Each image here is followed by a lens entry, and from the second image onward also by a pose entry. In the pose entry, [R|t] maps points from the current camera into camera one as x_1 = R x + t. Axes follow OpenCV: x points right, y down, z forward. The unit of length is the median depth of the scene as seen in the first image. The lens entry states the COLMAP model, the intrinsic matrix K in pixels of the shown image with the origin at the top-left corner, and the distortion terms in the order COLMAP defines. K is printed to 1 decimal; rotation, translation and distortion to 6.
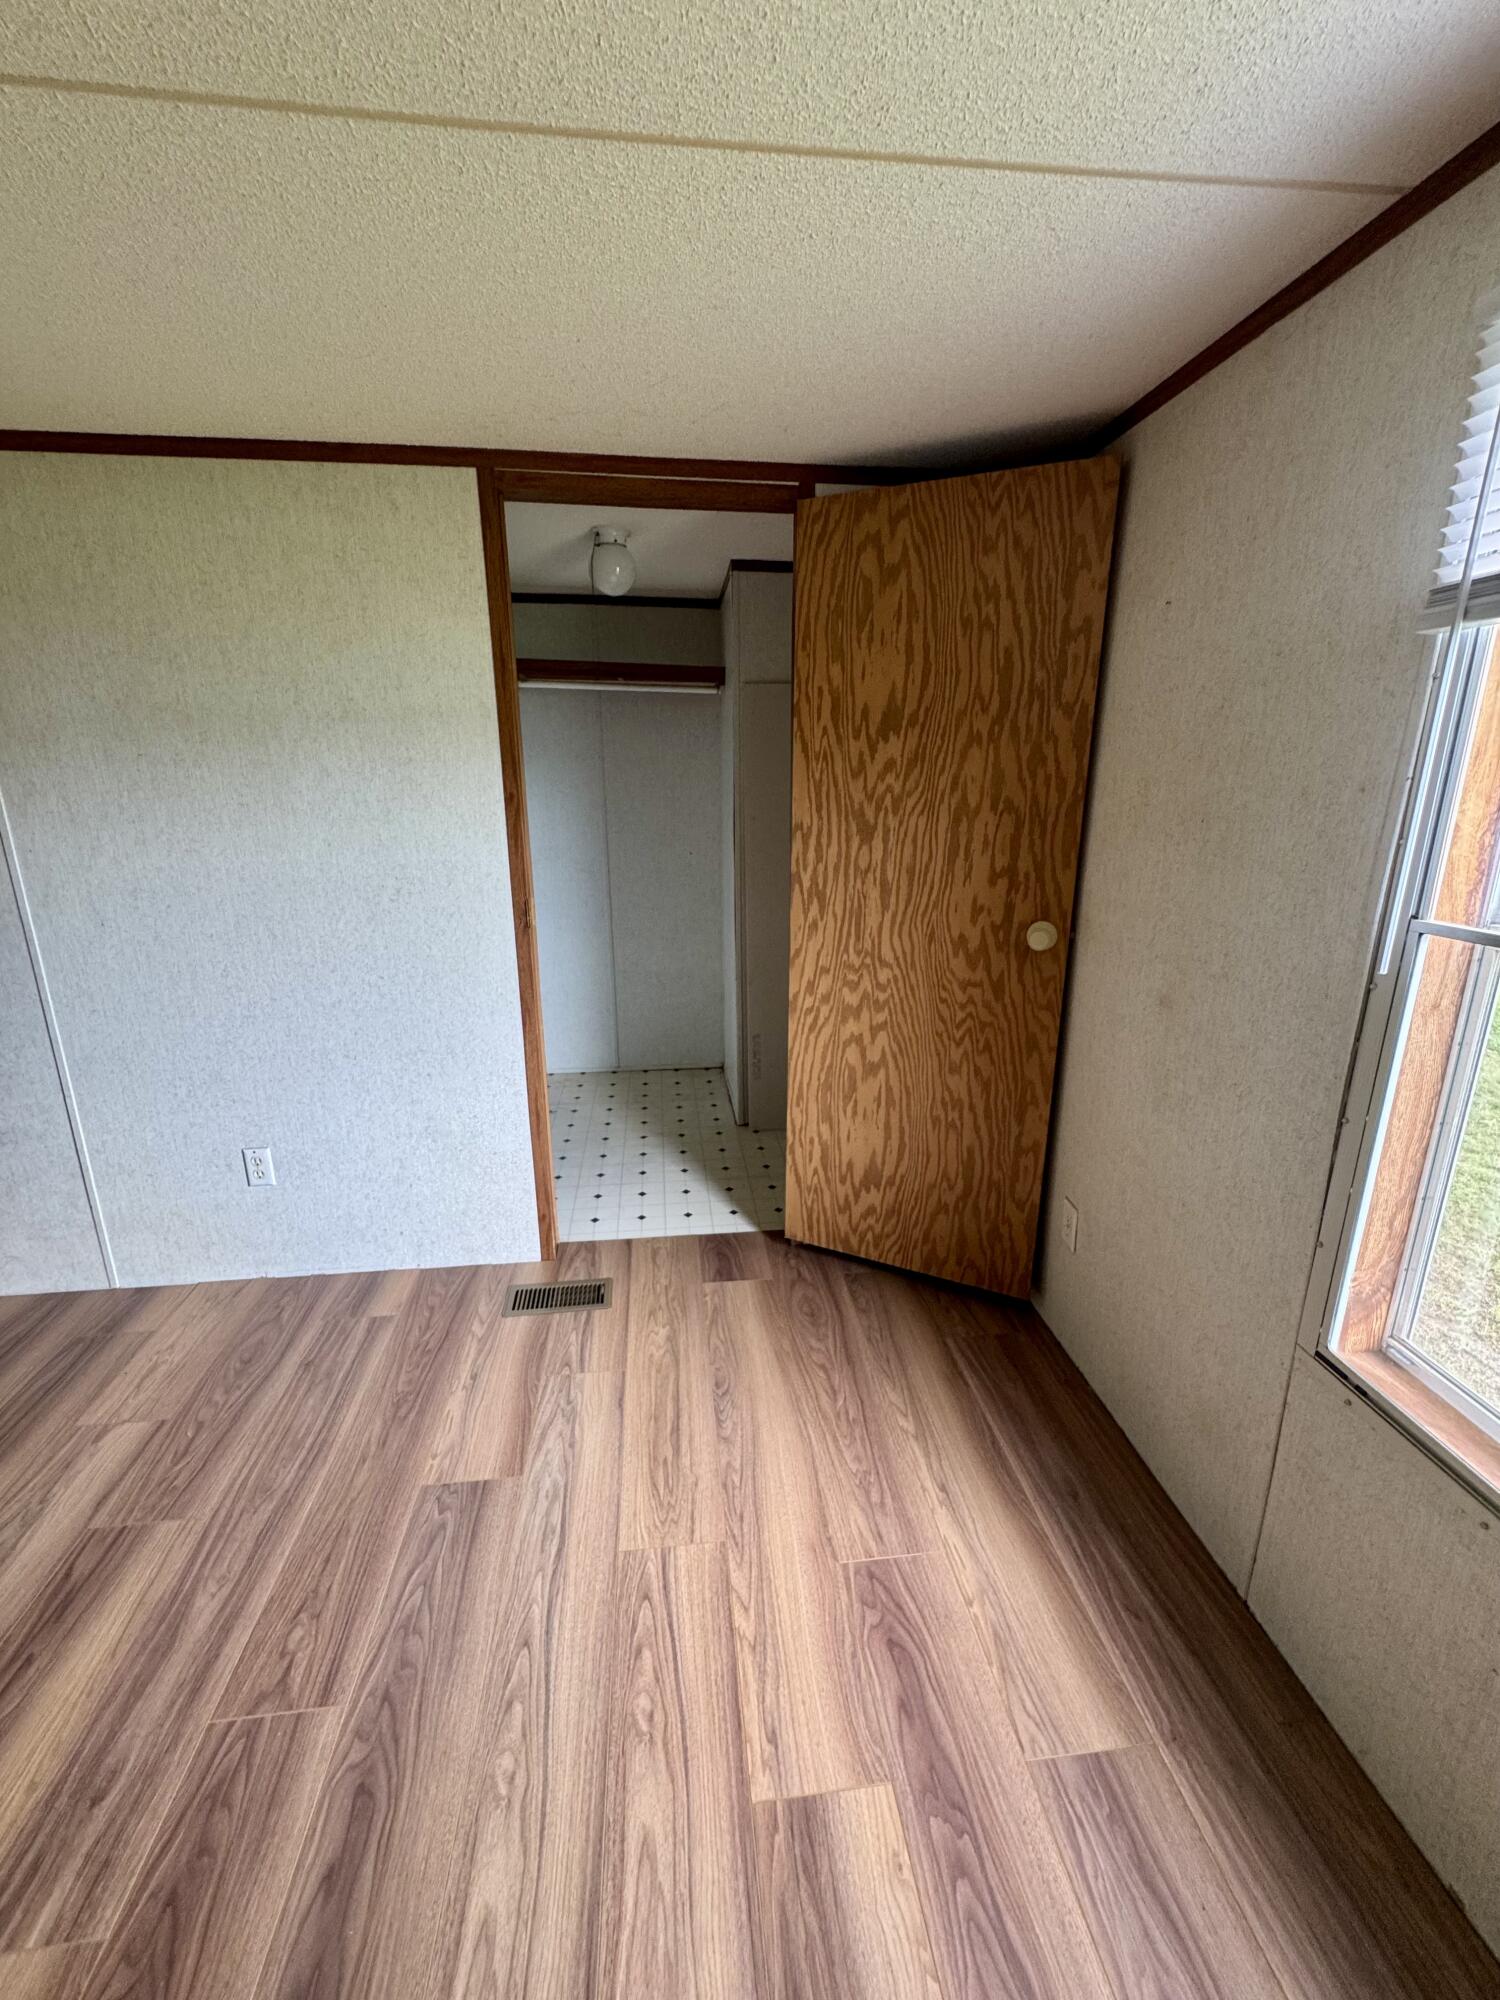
lens RADIAL K [[800.6, 0, 752.9], [0, 800.6, 995.4], [0, 0, 1]] dist [-0.004082, 0.000704]
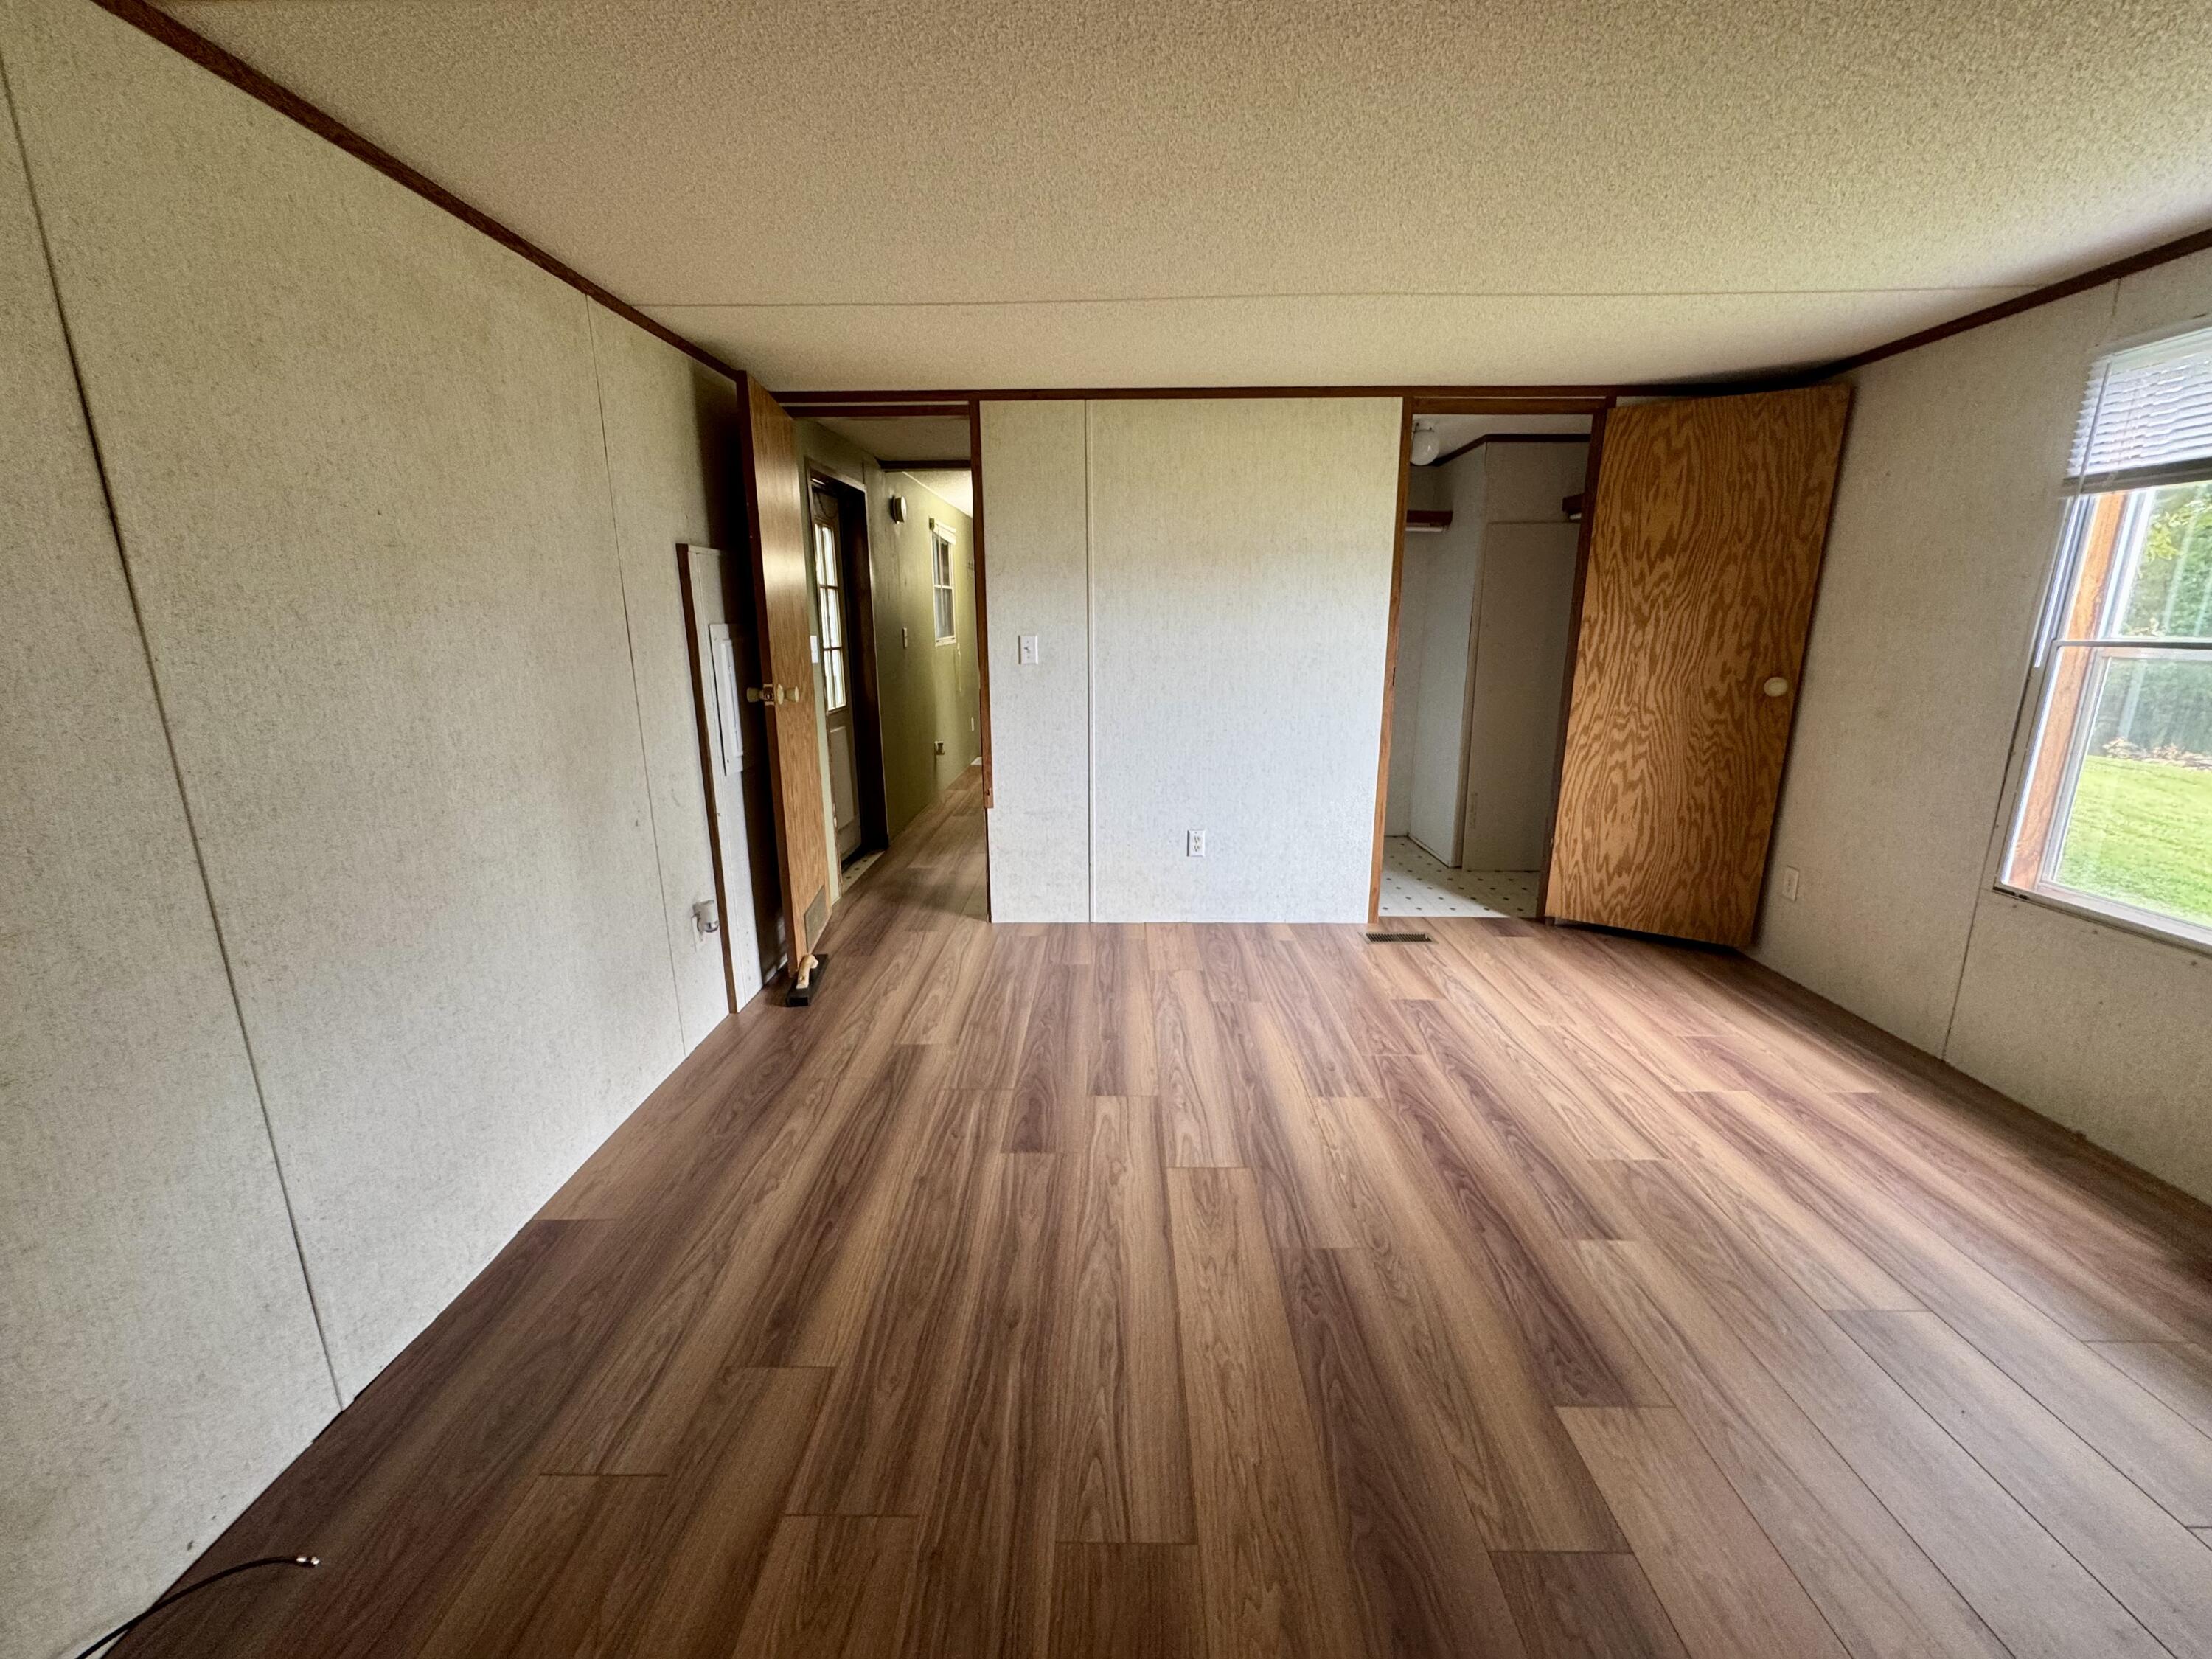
lens RADIAL K [[885.5, 0, 1099.0], [0, 885.5, 830.8], [0, 0, 1]] dist [-0.004082, 0.000704]
pose [[0.991002, 0.028830, -0.130708, -0.689763], [-0.033338, 0.998918, -0.032430, 0.298061], [0.129632, 0.036496, 0.990890, -0.822408]]
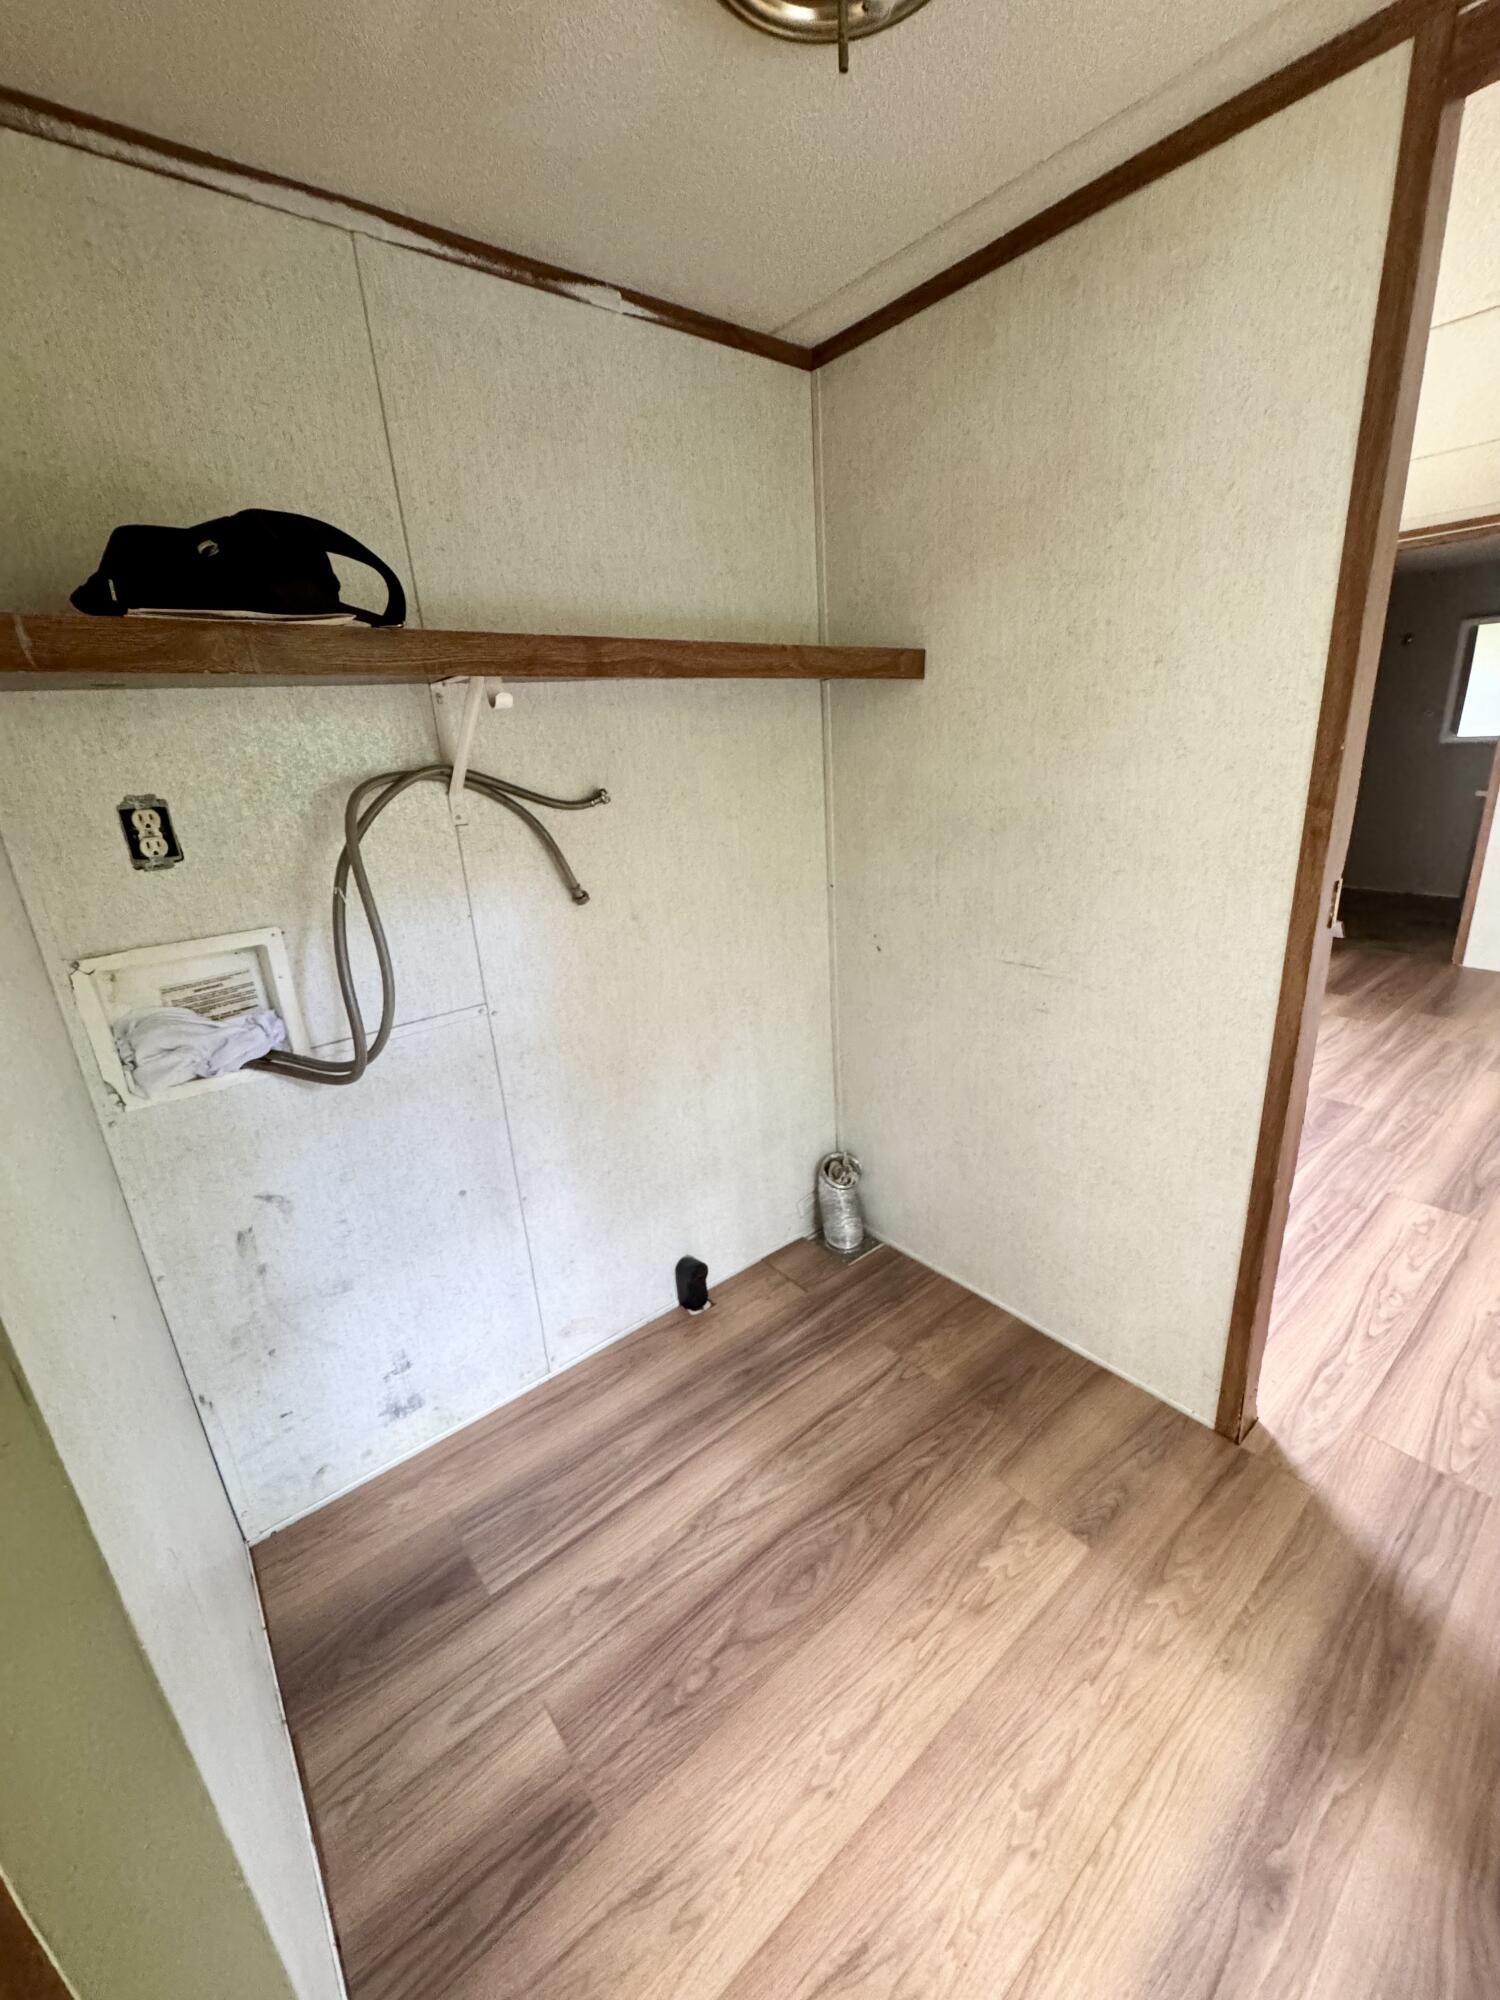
lens RADIAL K [[800.6, 0, 757.0], [0, 800.6, 1003.2], [0, 0, 1]] dist [-0.004082, 0.000704]
pose [[-0.541799, -0.242015, 0.804911, -1.552908], [0.279430, 0.851313, 0.444056, -0.502275], [-0.792700, 0.465506, -0.393614, 1.908961]]
